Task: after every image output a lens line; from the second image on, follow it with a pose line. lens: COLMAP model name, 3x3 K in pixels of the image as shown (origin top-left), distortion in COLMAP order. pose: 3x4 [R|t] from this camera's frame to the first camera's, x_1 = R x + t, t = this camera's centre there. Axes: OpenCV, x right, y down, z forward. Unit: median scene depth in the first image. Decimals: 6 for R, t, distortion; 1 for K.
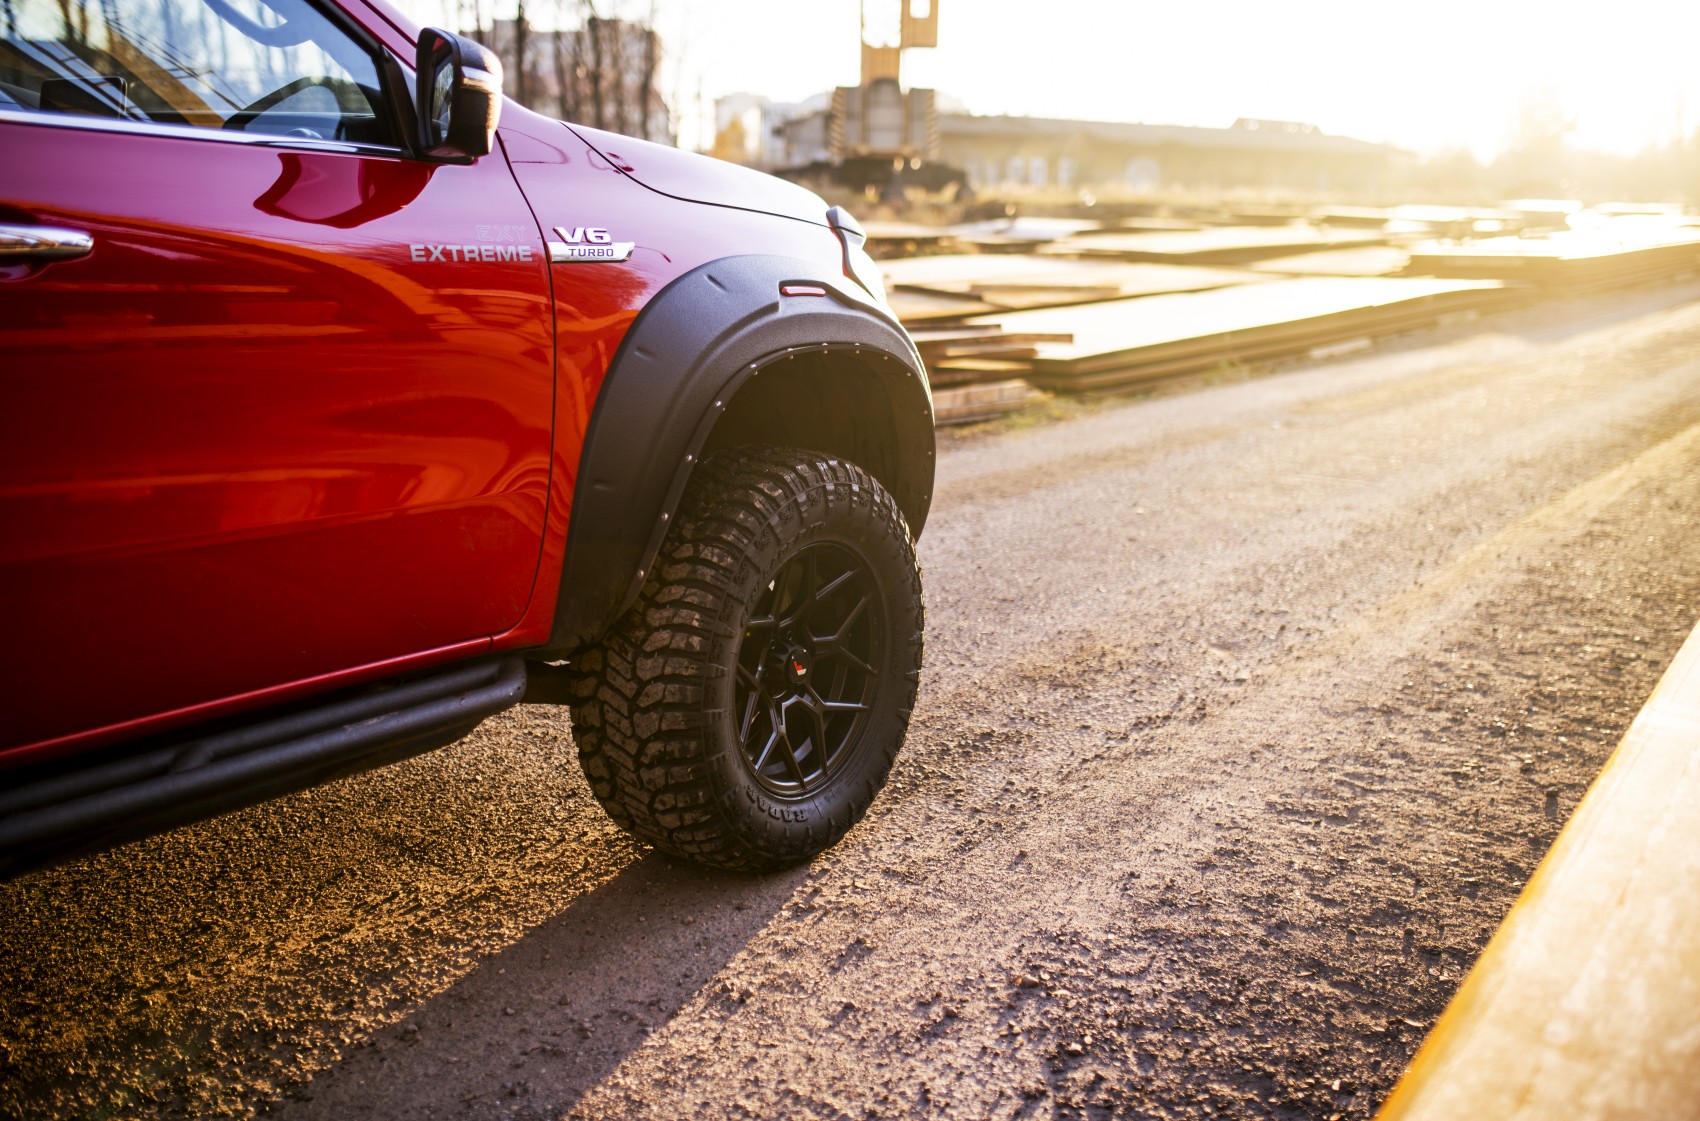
lens RADIAL K [[1774.3, 0, 850.0], [0, 1774.3, 560.5], [0, 0, 1]] dist [-0.076216, 0.111110]
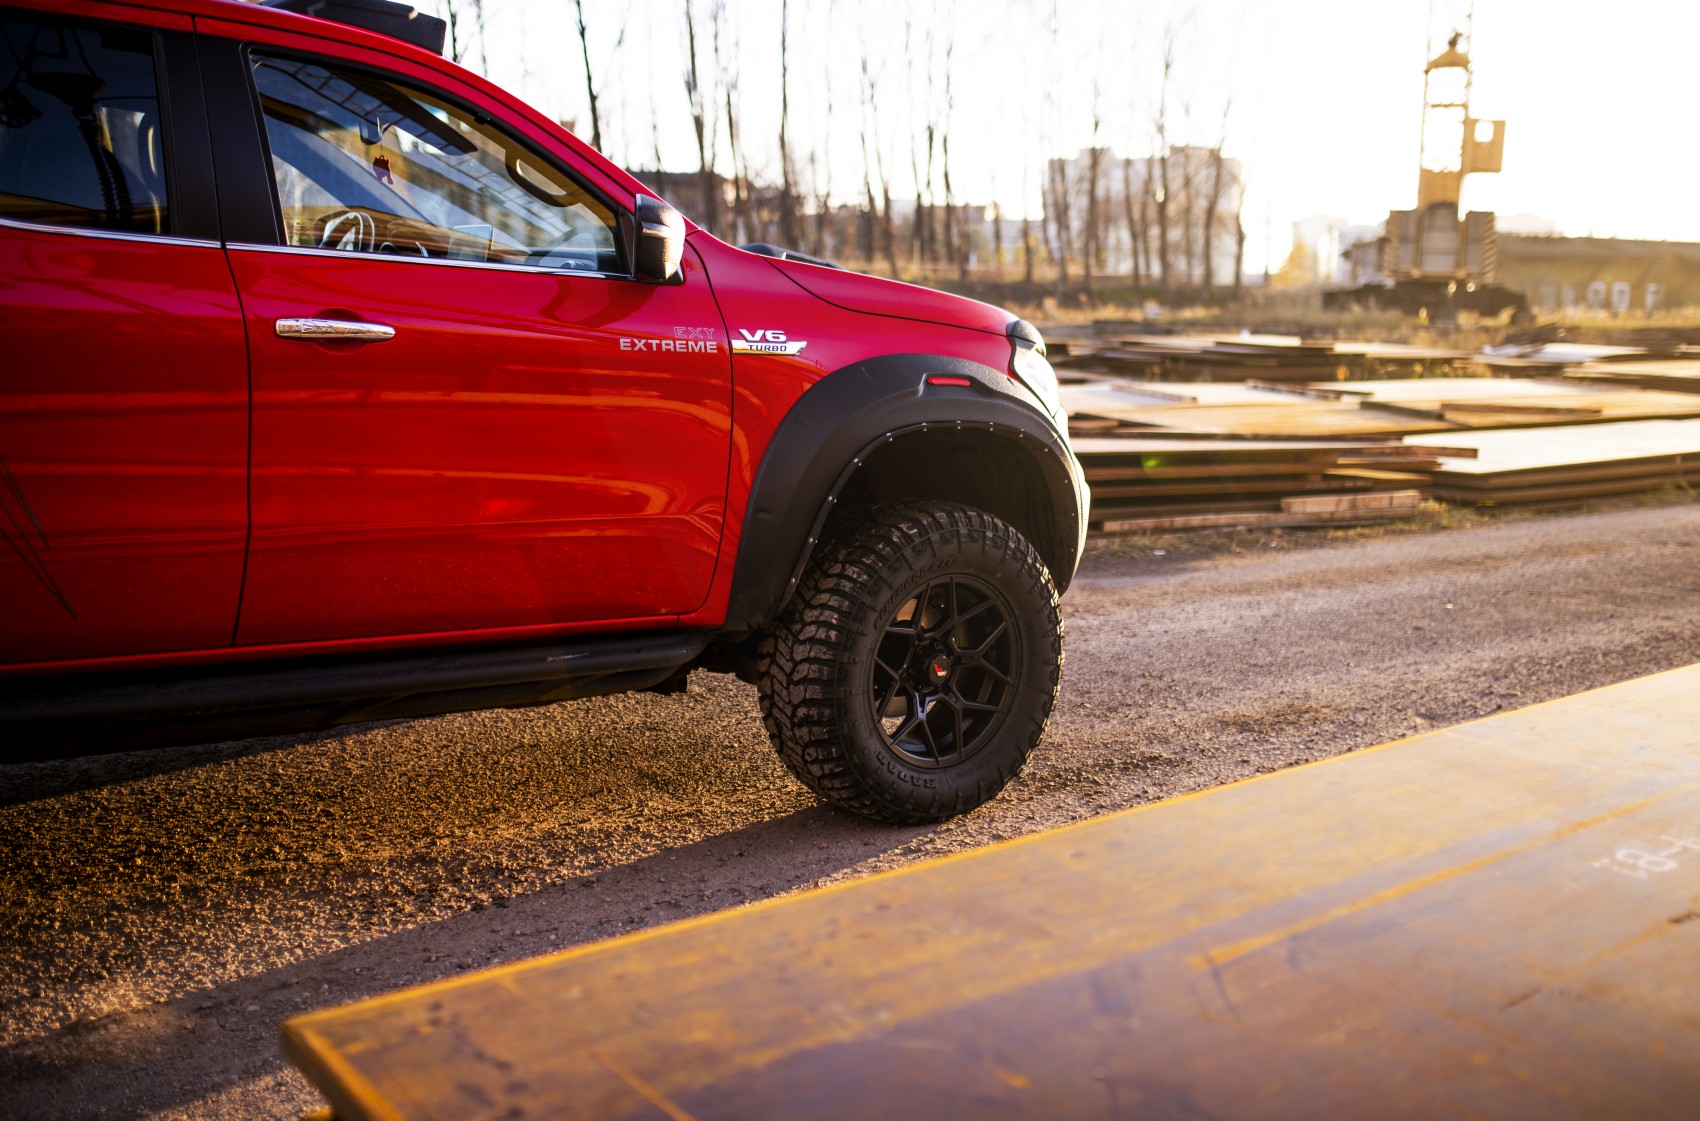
lens RADIAL K [[1774.3, 0, 850.0], [0, 1774.3, 560.5], [0, 0, 1]] dist [-0.076216, 0.111110]
pose [[0.940138, 0.055632, -0.336224, 0.344927], [-0.077556, 0.995625, -0.052122, 0.053728], [0.331853, 0.075078, 0.940339, -0.252359]]
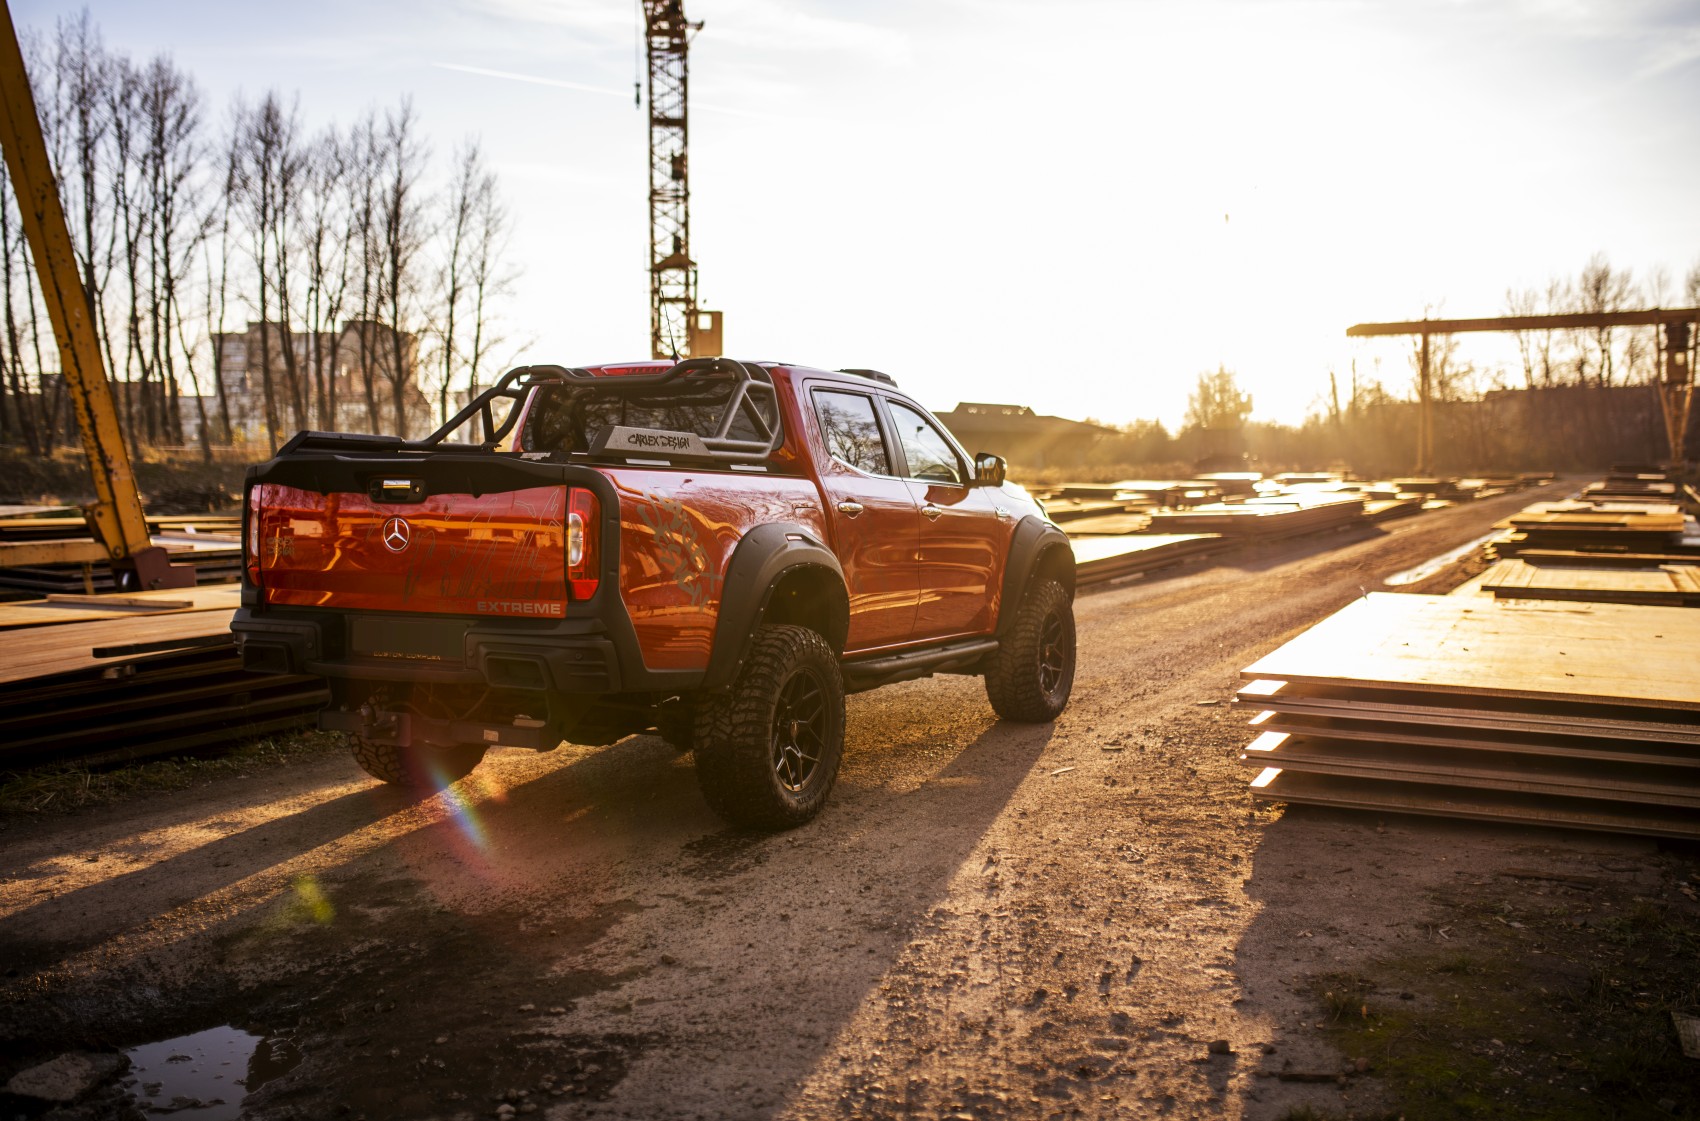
lens RADIAL K [[1774.3, 0, 850.0], [0, 1774.3, 560.5], [0, 0, 1]] dist [-0.076216, 0.111110]
pose [[0.986864, -0.023664, 0.159813, -0.693235], [0.047991, 0.987501, -0.150126, 0.284844], [-0.154263, 0.155824, 0.975665, -1.560683]]
